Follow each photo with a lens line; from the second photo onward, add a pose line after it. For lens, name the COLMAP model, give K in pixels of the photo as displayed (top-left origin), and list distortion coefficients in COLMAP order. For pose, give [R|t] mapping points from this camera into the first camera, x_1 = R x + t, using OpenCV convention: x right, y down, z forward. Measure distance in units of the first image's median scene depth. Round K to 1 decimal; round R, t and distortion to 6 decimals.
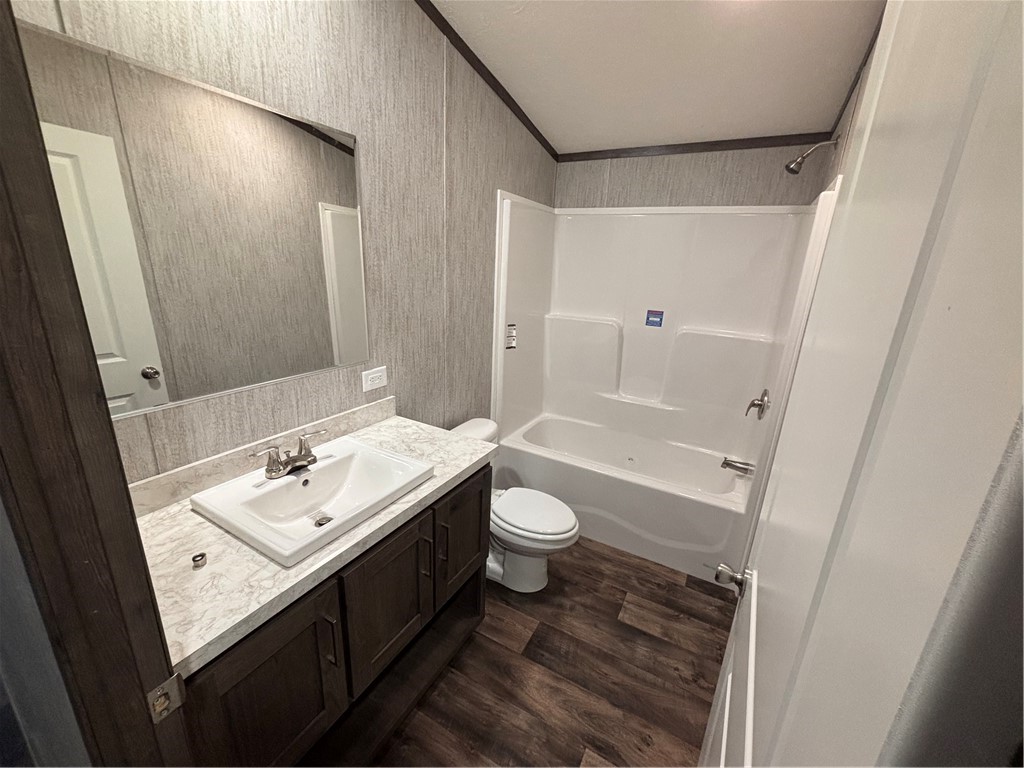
lens RADIAL K [[419.7, 0, 513.2], [0, 419.7, 385.9], [0, 0, 1]] dist [-0.005356, 0.000386]
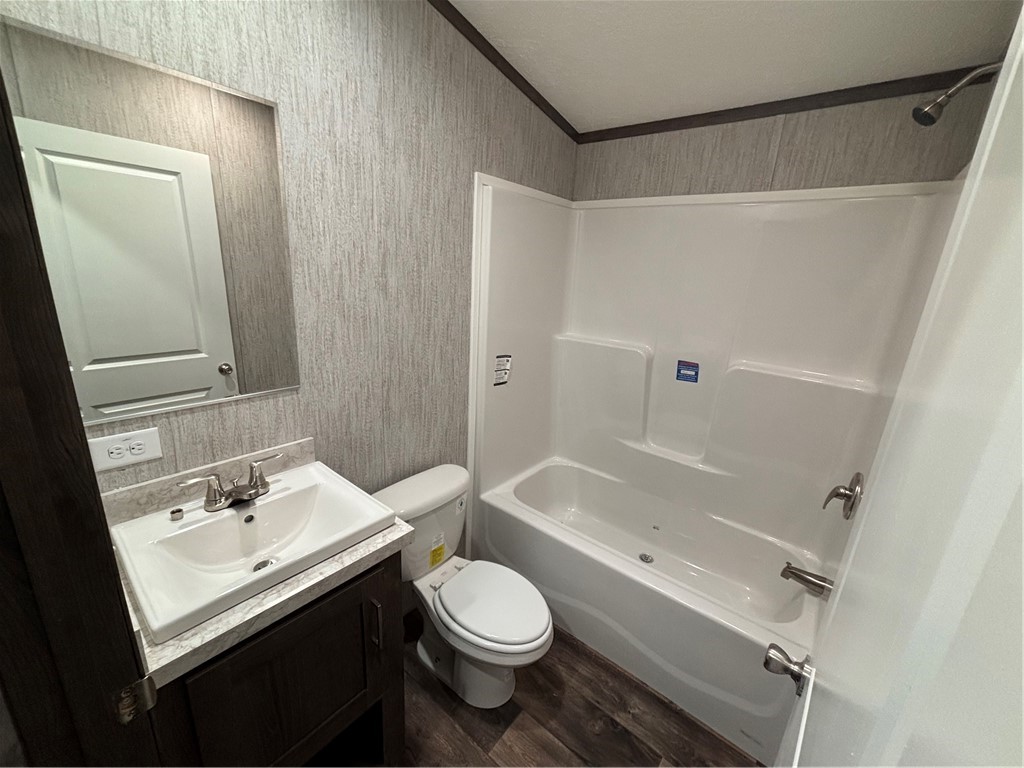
lens RADIAL K [[419.7, 0, 503.9], [0, 419.7, 384.5], [0, 0, 1]] dist [-0.005356, 0.000386]
pose [[0.979663, 0.063450, -0.190352, 0.181073], [-0.068492, 0.997451, -0.020021, -0.069639], [0.188597, 0.032651, 0.981512, 0.265307]]
